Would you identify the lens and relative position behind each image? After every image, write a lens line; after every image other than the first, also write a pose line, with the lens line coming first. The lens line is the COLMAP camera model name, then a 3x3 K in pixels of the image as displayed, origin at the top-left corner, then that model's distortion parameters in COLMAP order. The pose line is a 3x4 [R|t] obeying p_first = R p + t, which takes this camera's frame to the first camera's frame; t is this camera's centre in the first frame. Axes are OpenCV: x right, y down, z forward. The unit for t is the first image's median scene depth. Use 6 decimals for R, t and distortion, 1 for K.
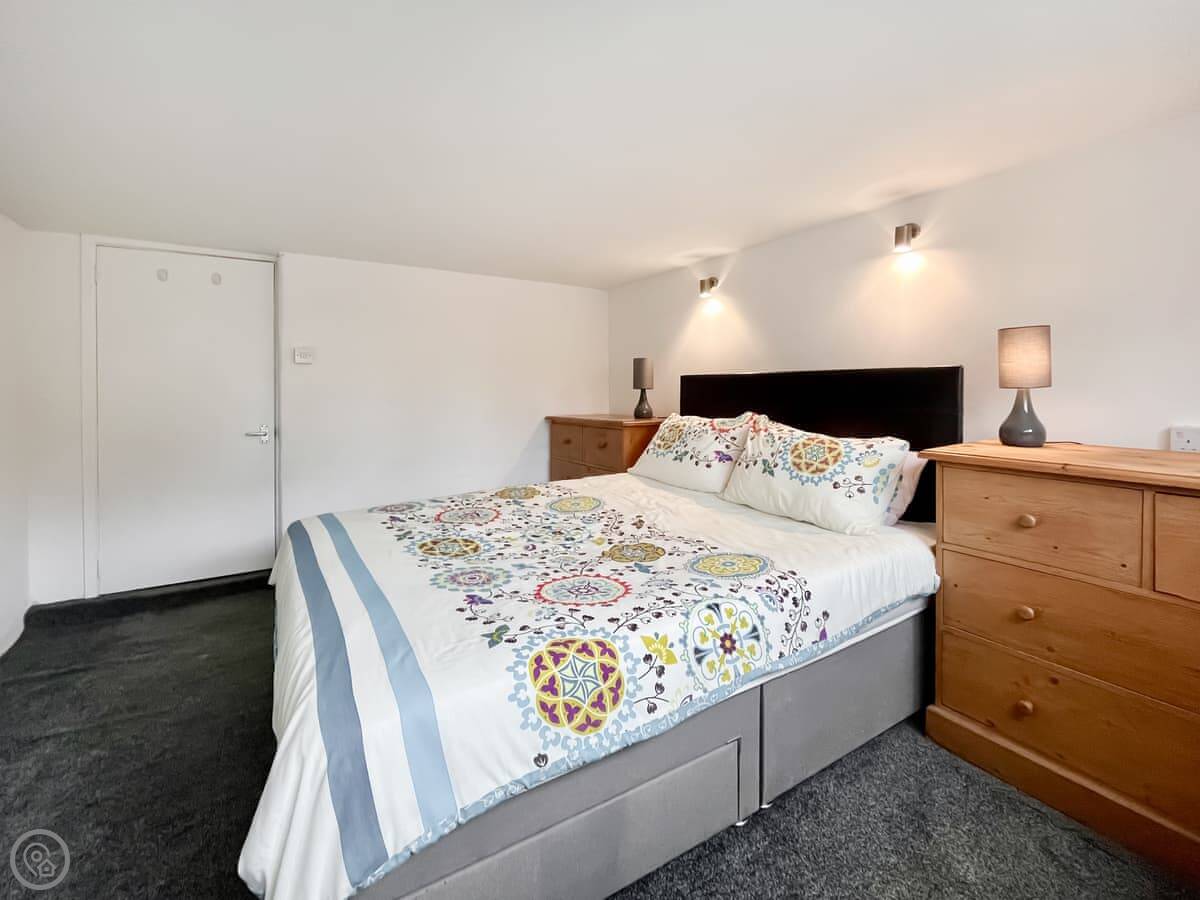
lens RADIAL K [[526.6, 0, 599.4], [0, 526.6, 399.4], [0, 0, 1]] dist [-0.001256, -0.000111]
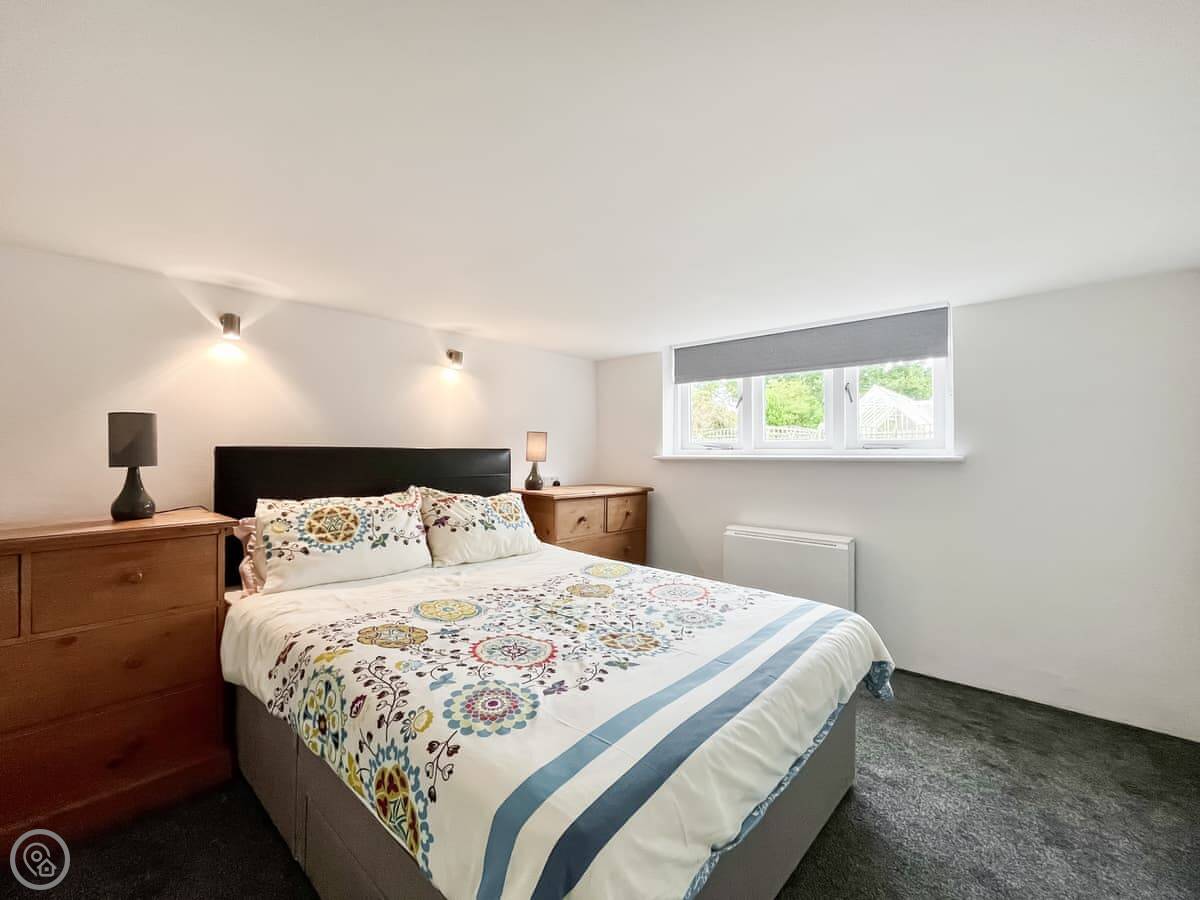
lens RADIAL K [[489.4, 0, 600.0], [0, 489.4, 450.0], [0, 0, 1]] dist [-0.000441, -0.000306]
pose [[-0.295019, -0.013046, 0.955402, -0.790475], [-0.003514, 0.999915, 0.012569, -0.063254], [-0.955485, 0.000351, -0.295040, 0.924883]]
